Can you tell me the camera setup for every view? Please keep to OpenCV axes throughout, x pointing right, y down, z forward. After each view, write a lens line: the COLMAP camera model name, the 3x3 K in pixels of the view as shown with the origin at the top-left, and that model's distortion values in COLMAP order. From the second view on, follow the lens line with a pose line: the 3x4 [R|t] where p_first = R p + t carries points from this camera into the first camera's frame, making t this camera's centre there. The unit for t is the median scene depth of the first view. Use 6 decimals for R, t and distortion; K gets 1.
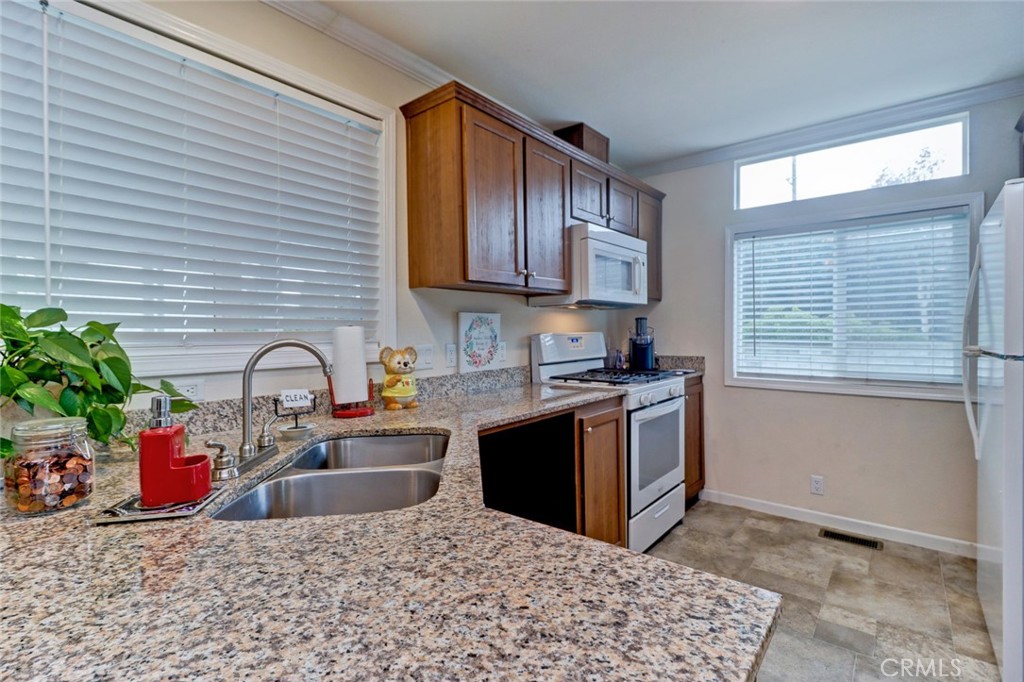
lens RADIAL K [[473.1, 0, 513.2], [0, 473.1, 334.8], [0, 0, 1]] dist [-0.001071, -0.000222]
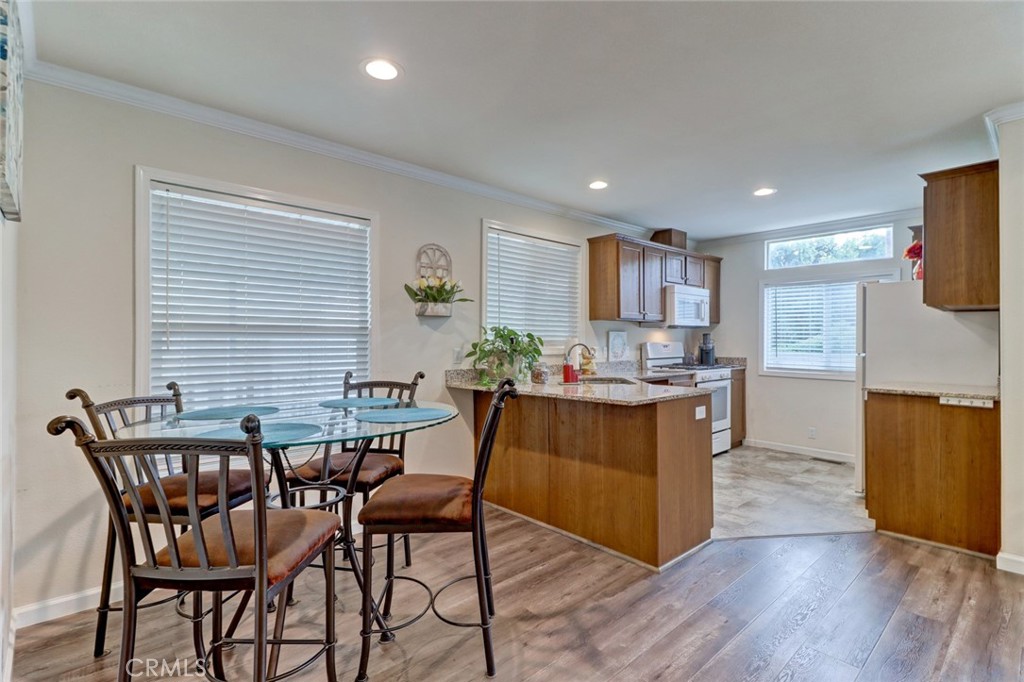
lens RADIAL K [[473.1, 0, 513.2], [0, 473.1, 334.8], [0, 0, 1]] dist [-0.001071, -0.000222]
pose [[0.988421, 0.010026, -0.151405, -0.188208], [-0.012929, 0.999751, -0.018204, 0.008596], [0.151185, 0.019950, 0.988304, -0.947359]]
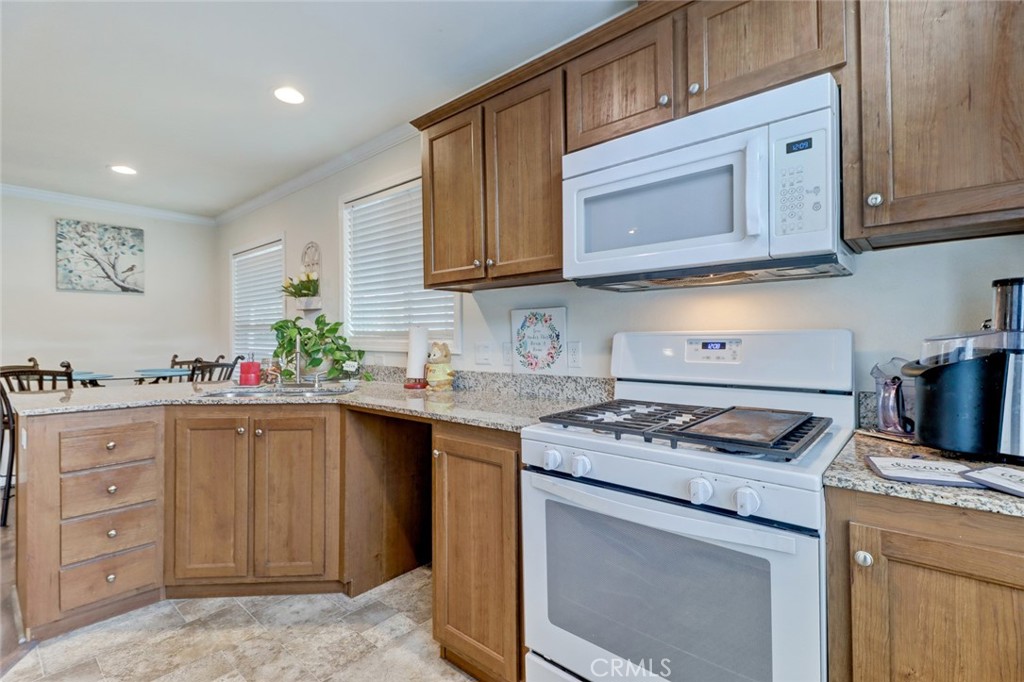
lens RADIAL K [[473.1, 0, 513.2], [0, 473.1, 334.8], [0, 0, 1]] dist [-0.001071, -0.000222]
pose [[-0.020350, 0.010755, -0.999735, 0.754662], [-0.001387, 0.999941, 0.010785, -0.006458], [0.999792, 0.001606, -0.020333, 0.902652]]
